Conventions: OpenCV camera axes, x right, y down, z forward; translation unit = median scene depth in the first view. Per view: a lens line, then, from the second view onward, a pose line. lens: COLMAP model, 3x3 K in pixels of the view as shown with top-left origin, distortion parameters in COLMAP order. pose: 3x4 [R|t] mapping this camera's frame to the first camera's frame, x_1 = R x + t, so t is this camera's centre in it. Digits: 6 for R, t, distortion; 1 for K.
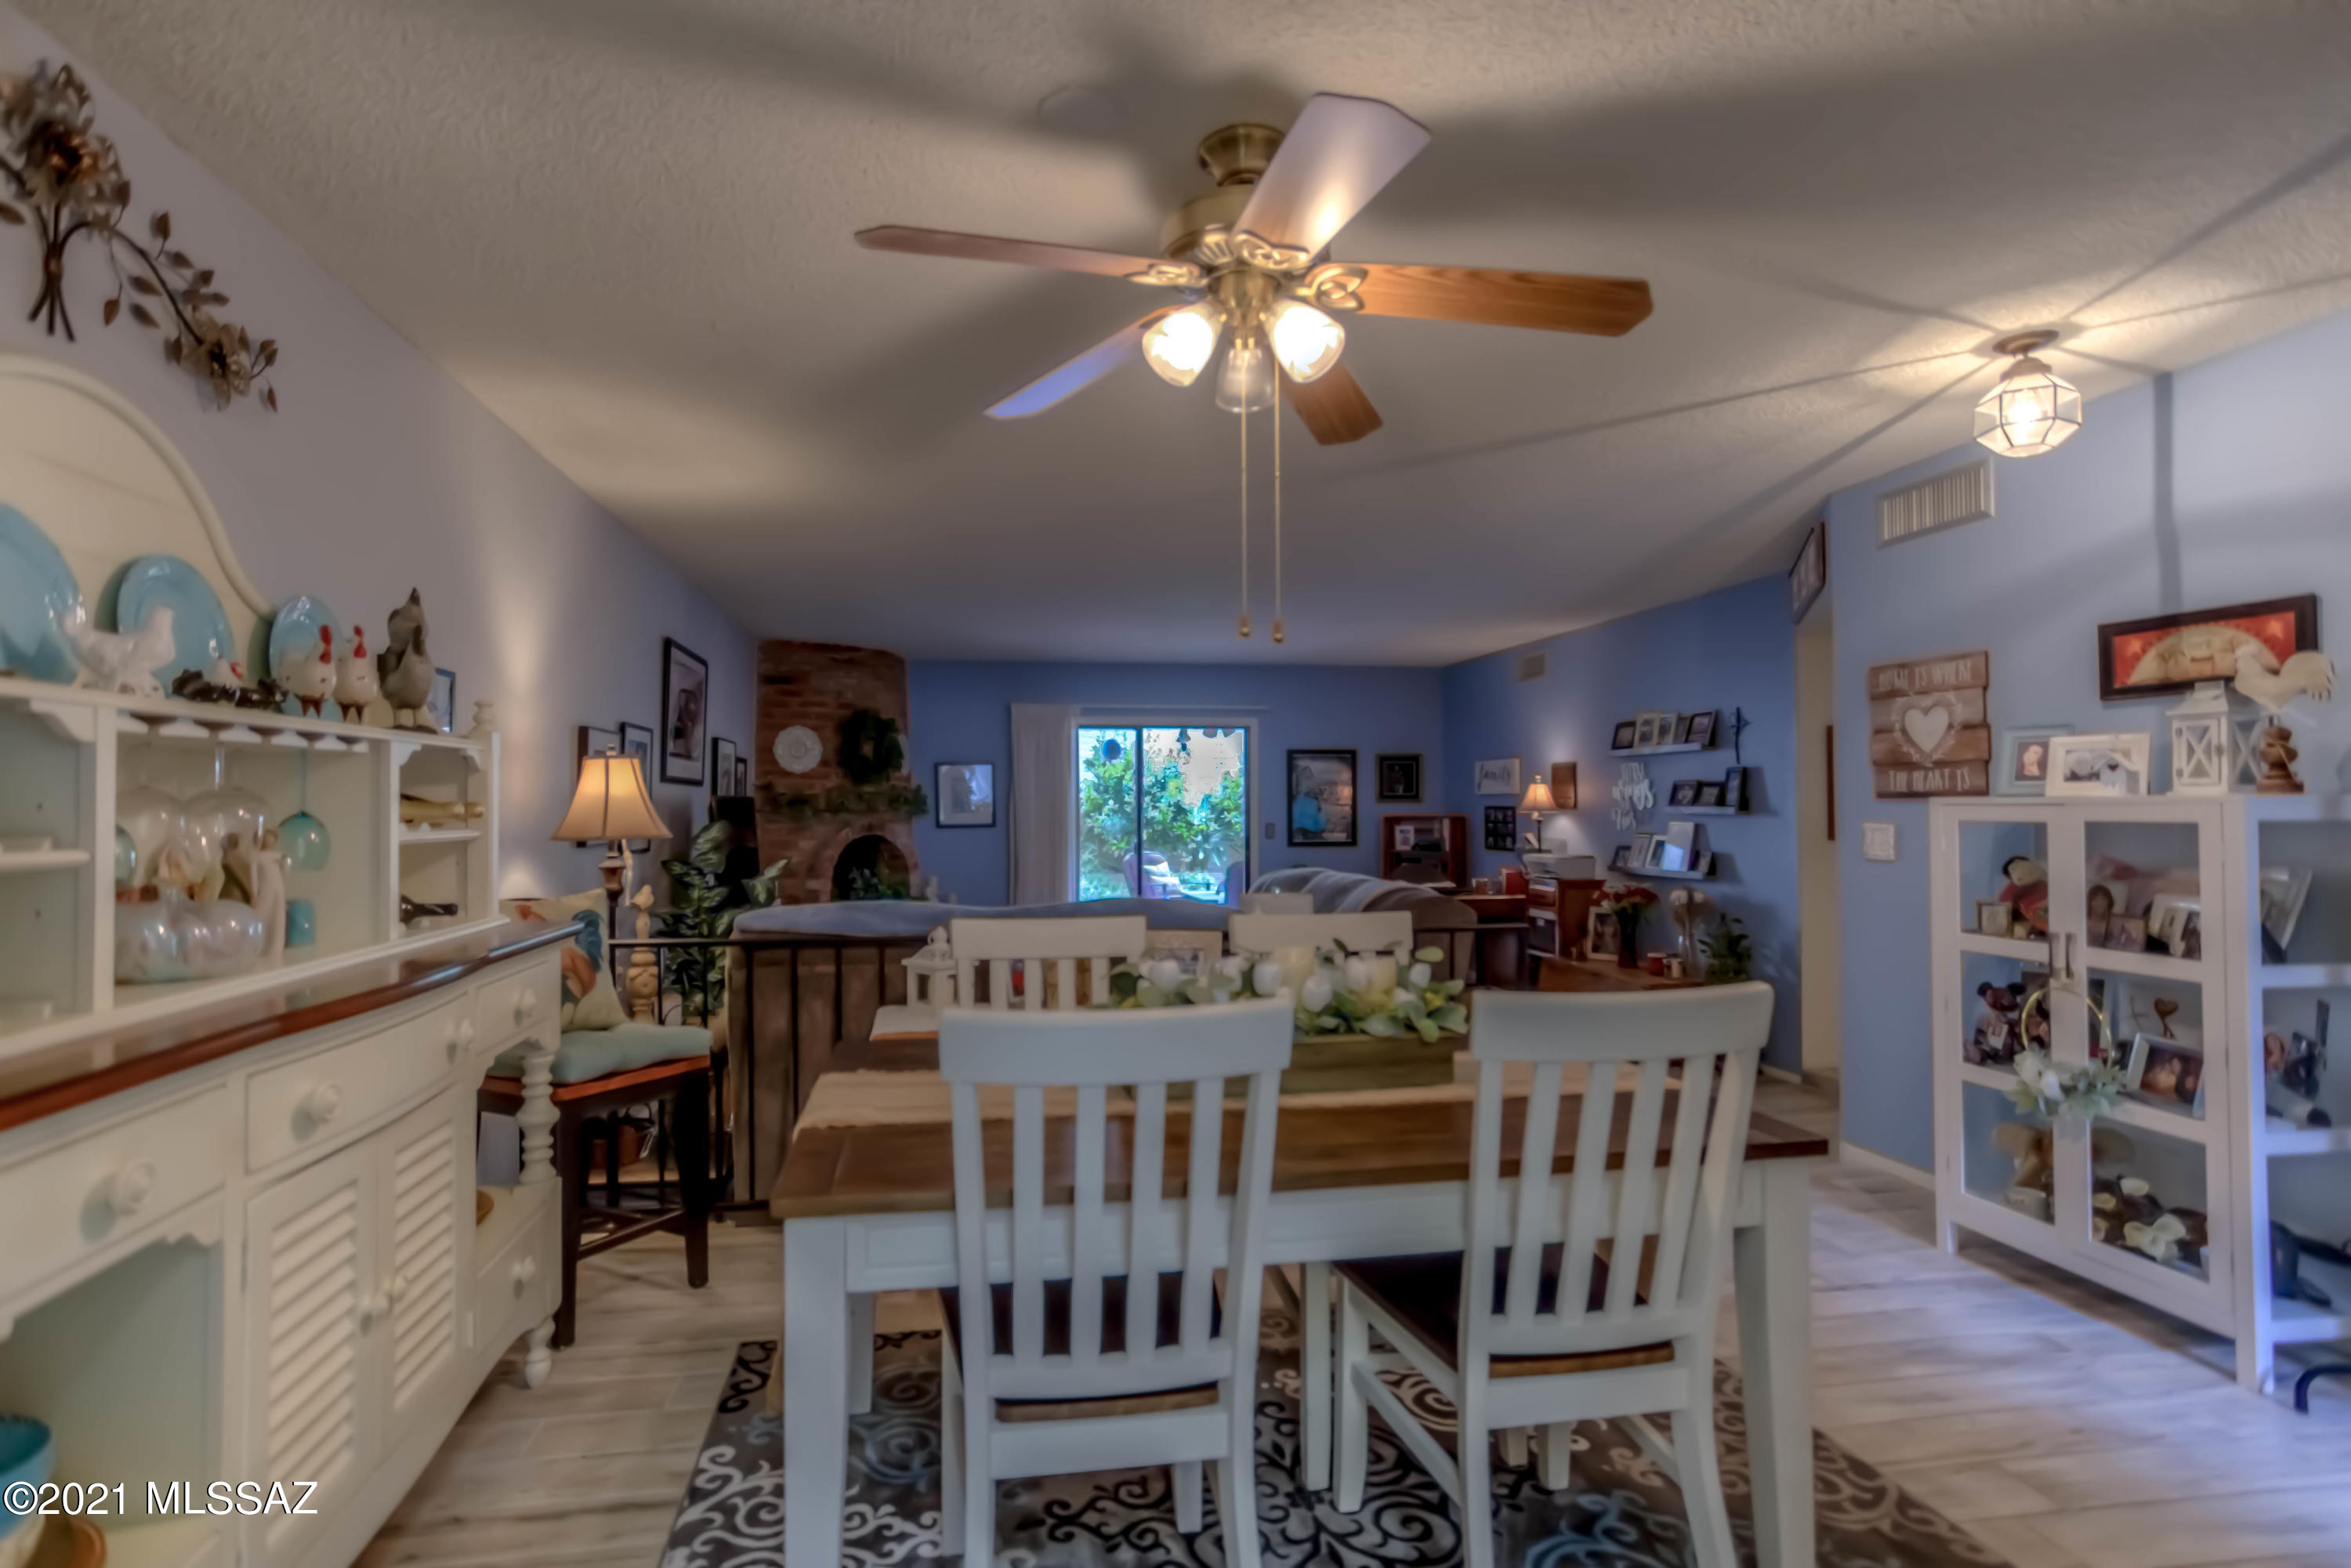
lens RADIAL K [[1142.3, 0, 1111.2], [0, 1142.3, 783.9], [0, 0, 1]] dist [-0.030296, 0.018917]
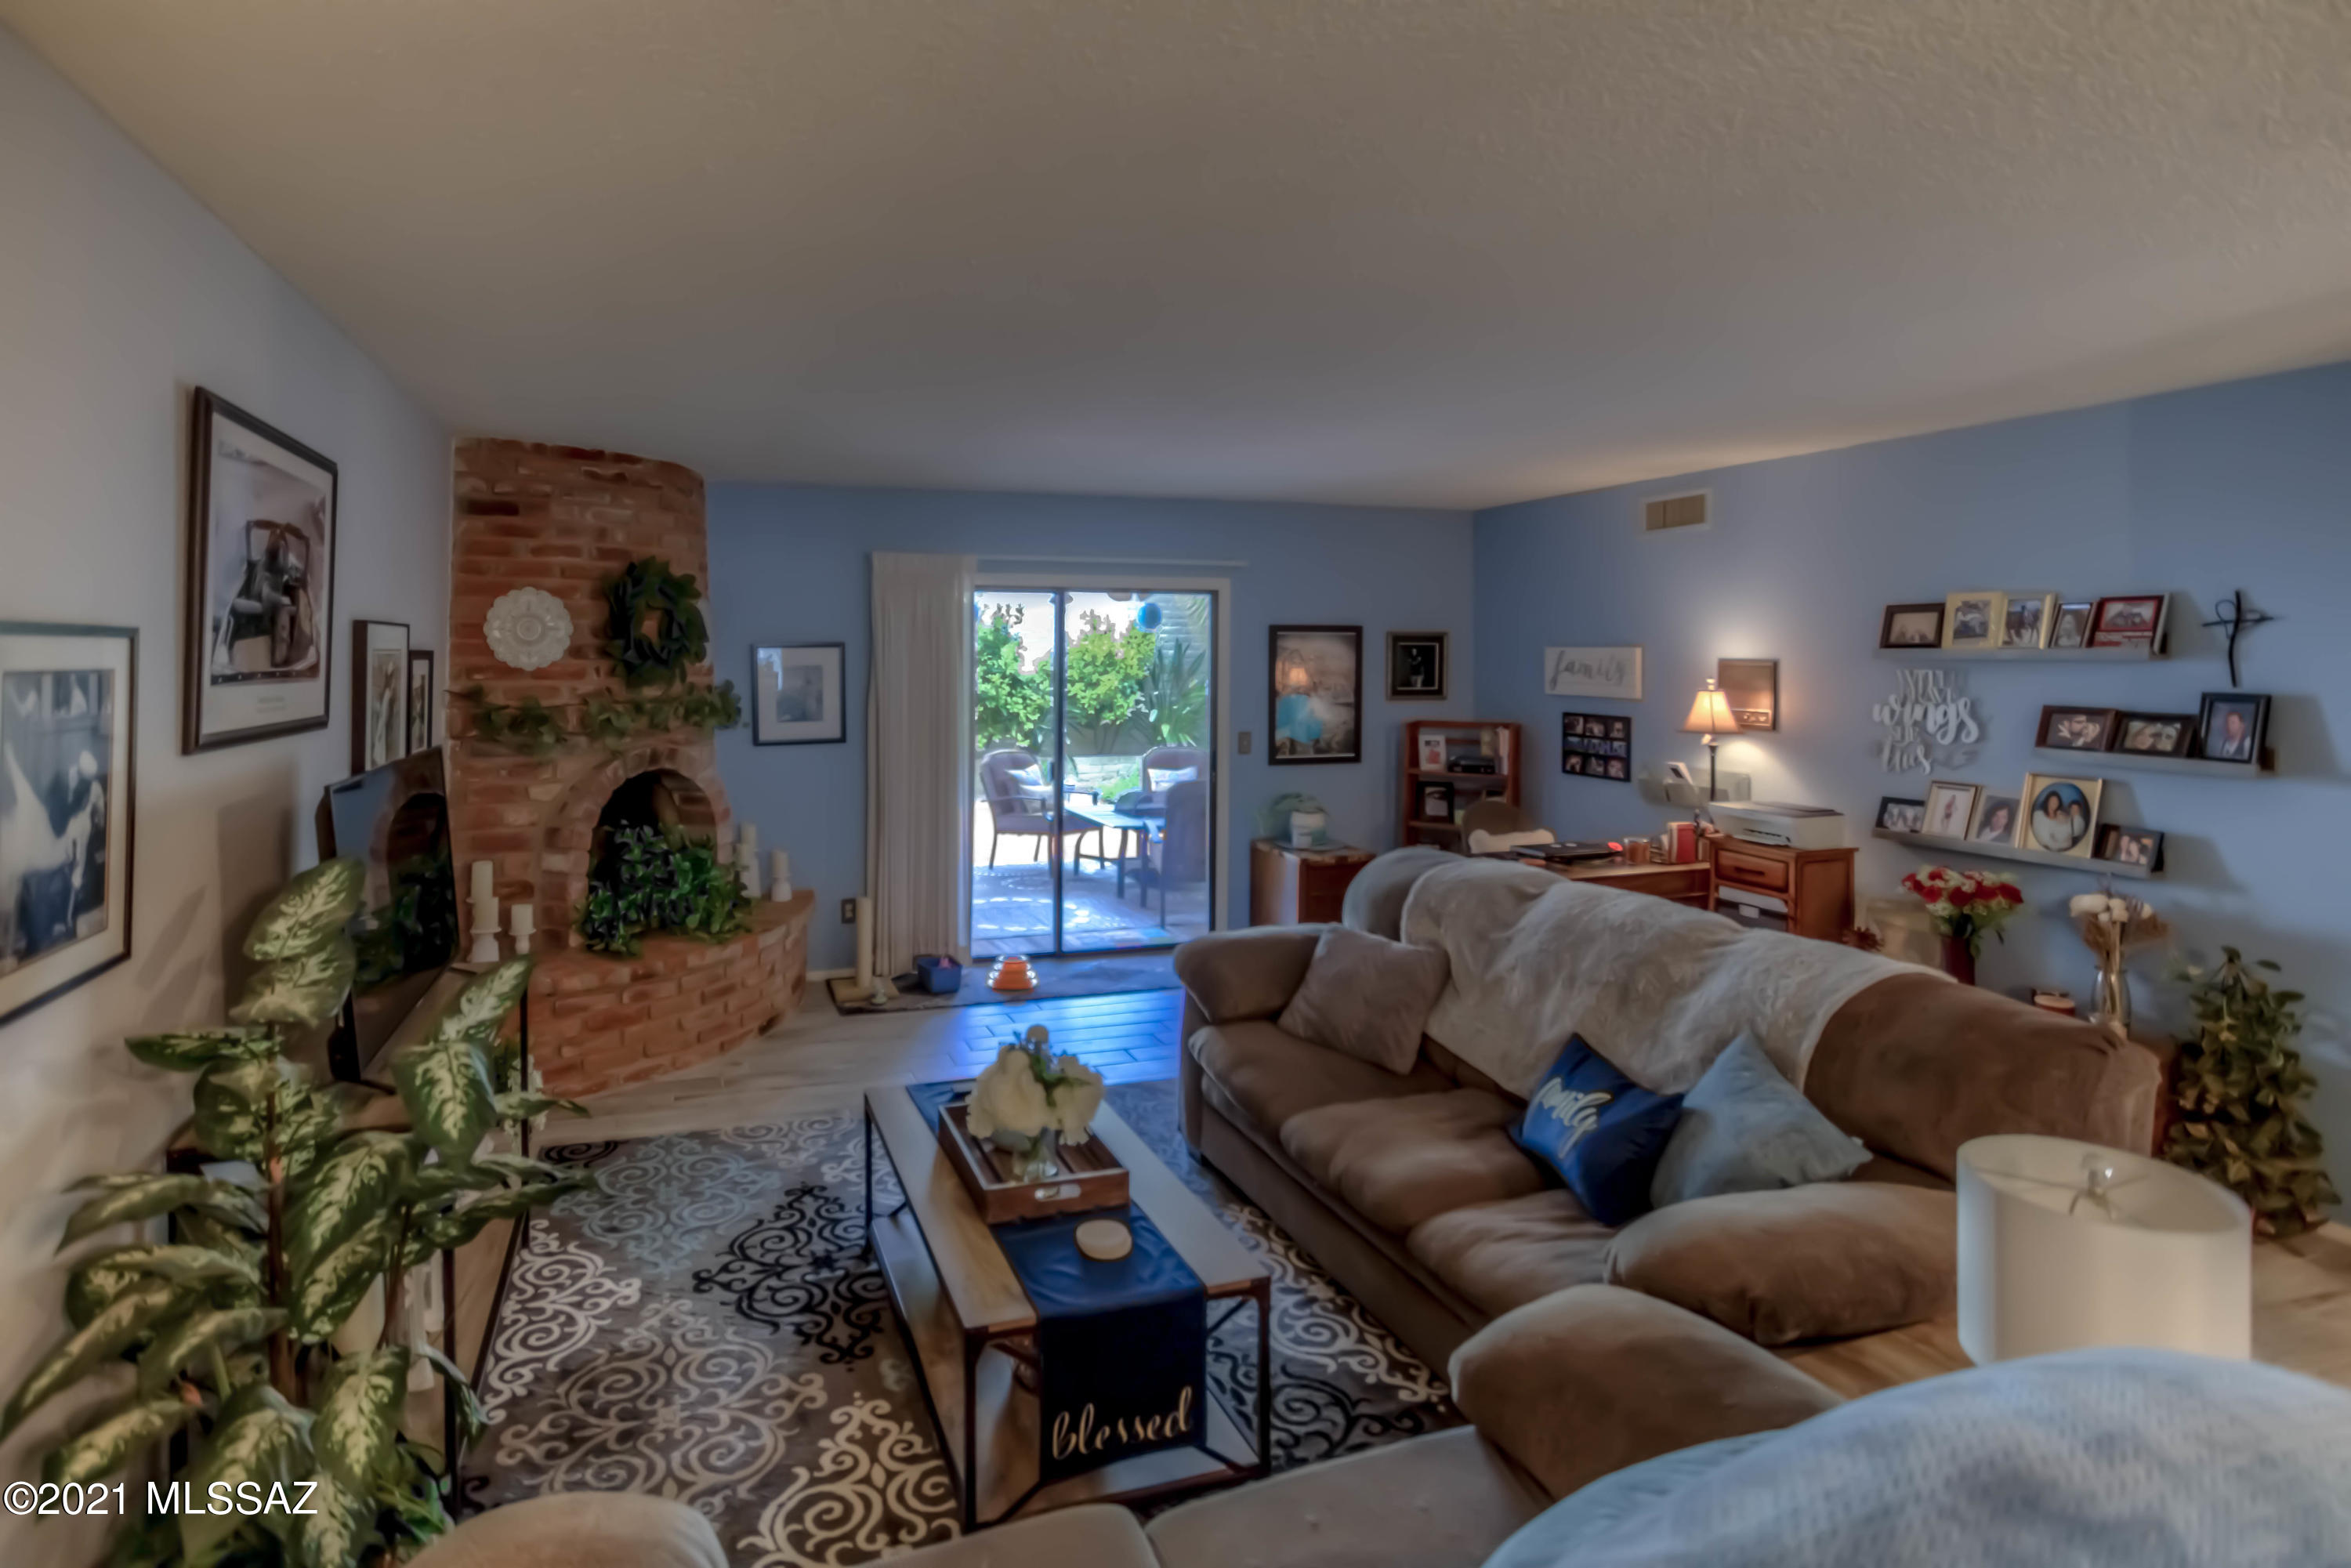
lens RADIAL K [[1182.3, 0, 1037.3], [0, 1182.3, 645.9], [0, 0, 1]] dist [-0.043945, 0.015275]
pose [[0.988889, 0.004942, 0.148574, -0.108033], [-0.007121, 0.999875, 0.014134, -0.031793], [-0.148486, -0.015035, 0.988800, 0.372805]]
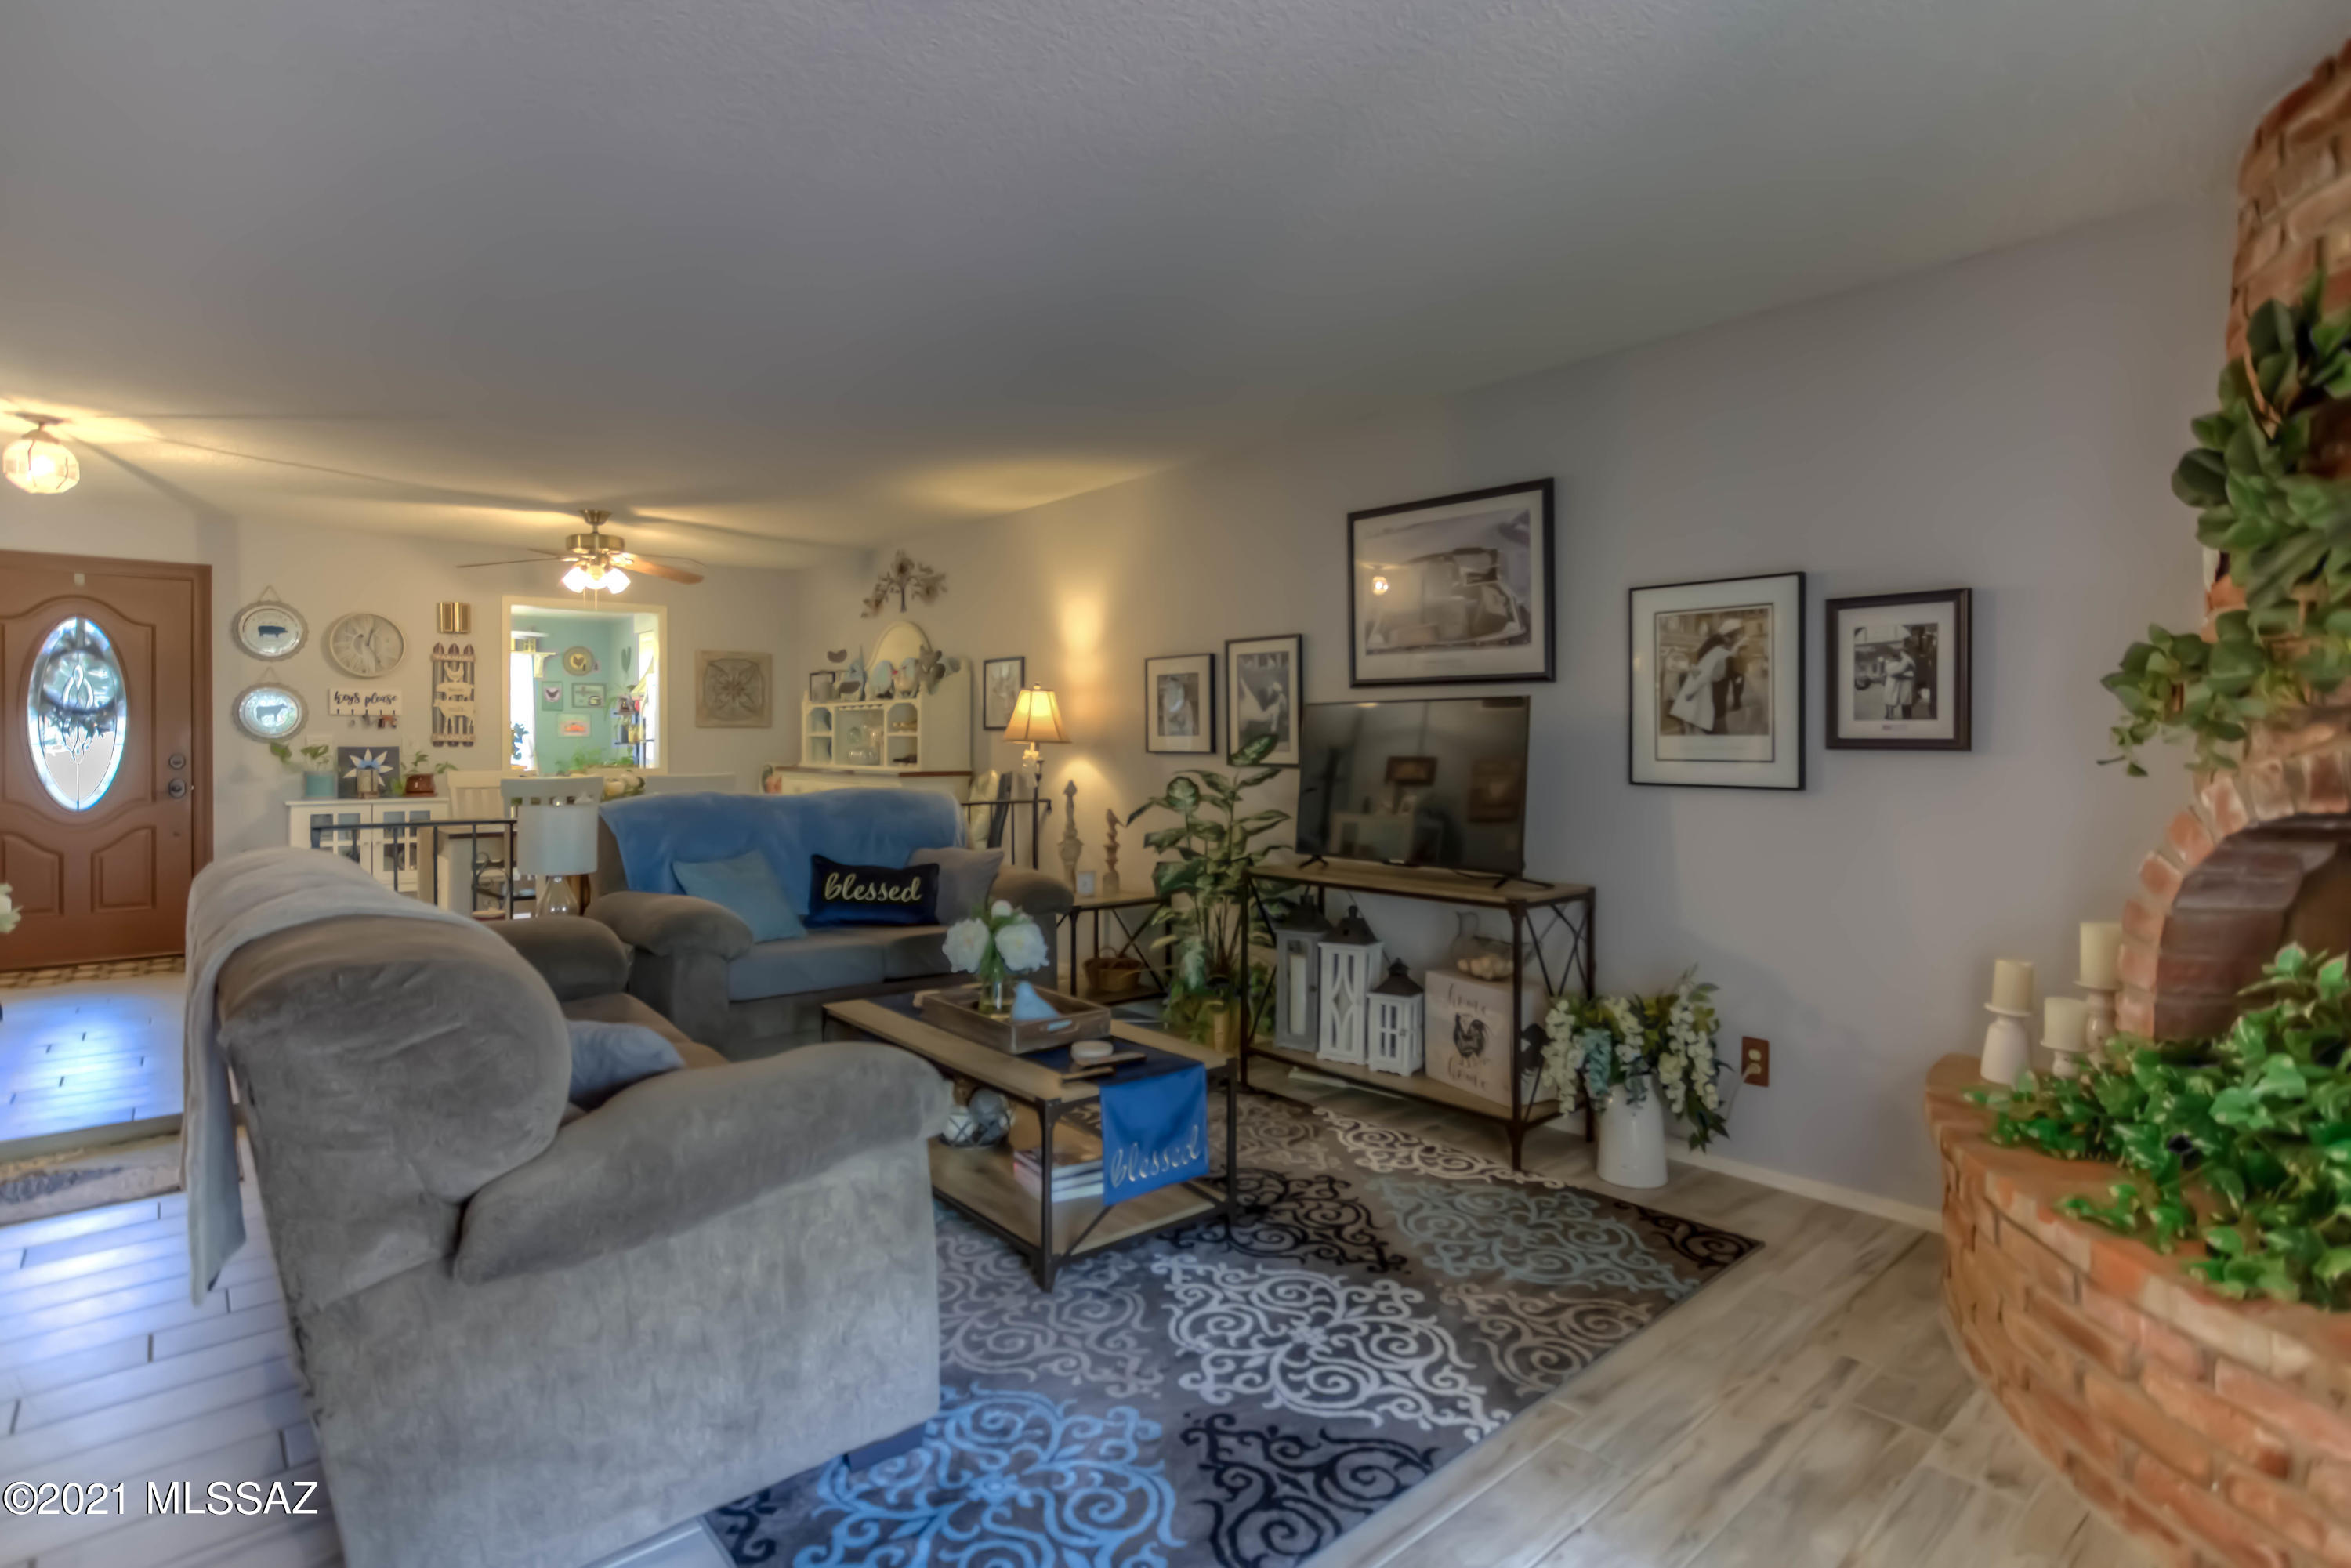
lens RADIAL K [[1169.6, 0, 1158.1], [0, 1169.6, 742.0], [0, 0, 1]] dist [-0.040392, 0.022579]
pose [[-0.847180, 0.005047, -0.531282, 0.124124], [0.012572, 0.999865, -0.010549, 0.030340], [0.531158, -0.015616, -0.847129, 1.112472]]
